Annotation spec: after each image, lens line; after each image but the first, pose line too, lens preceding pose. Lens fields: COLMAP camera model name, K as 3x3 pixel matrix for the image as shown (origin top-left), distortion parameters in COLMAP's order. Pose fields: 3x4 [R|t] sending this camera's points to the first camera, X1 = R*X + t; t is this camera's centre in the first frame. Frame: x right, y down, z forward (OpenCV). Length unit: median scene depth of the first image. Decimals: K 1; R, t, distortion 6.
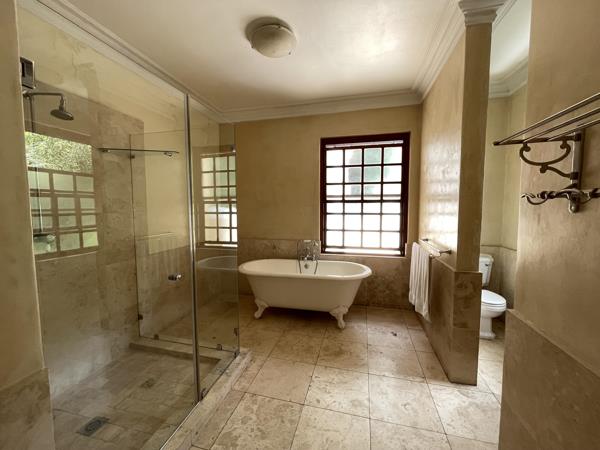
lens RADIAL K [[245.6, 0, 300.0], [0, 245.6, 225.0], [0, 0, 1]] dist [-0.001671, -0.000118]
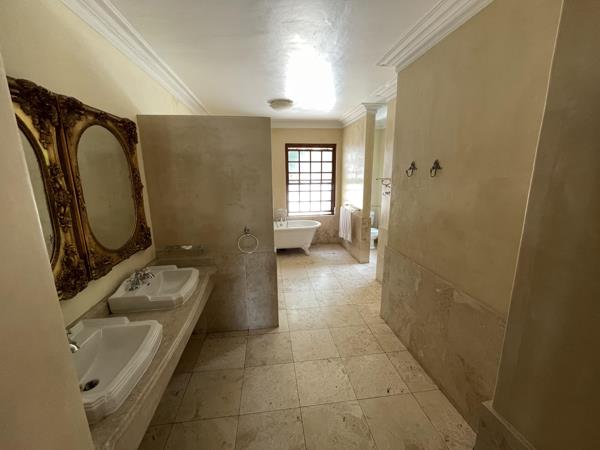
lens RADIAL K [[245.6, 0, 300.0], [0, 245.6, 225.0], [0, 0, 1]] dist [-0.001671, -0.000118]
pose [[0.930129, -0.083040, 0.357721, -0.465981], [0.034991, 0.989707, 0.138766, -0.056469], [-0.365562, -0.116553, 0.923461, -0.587130]]
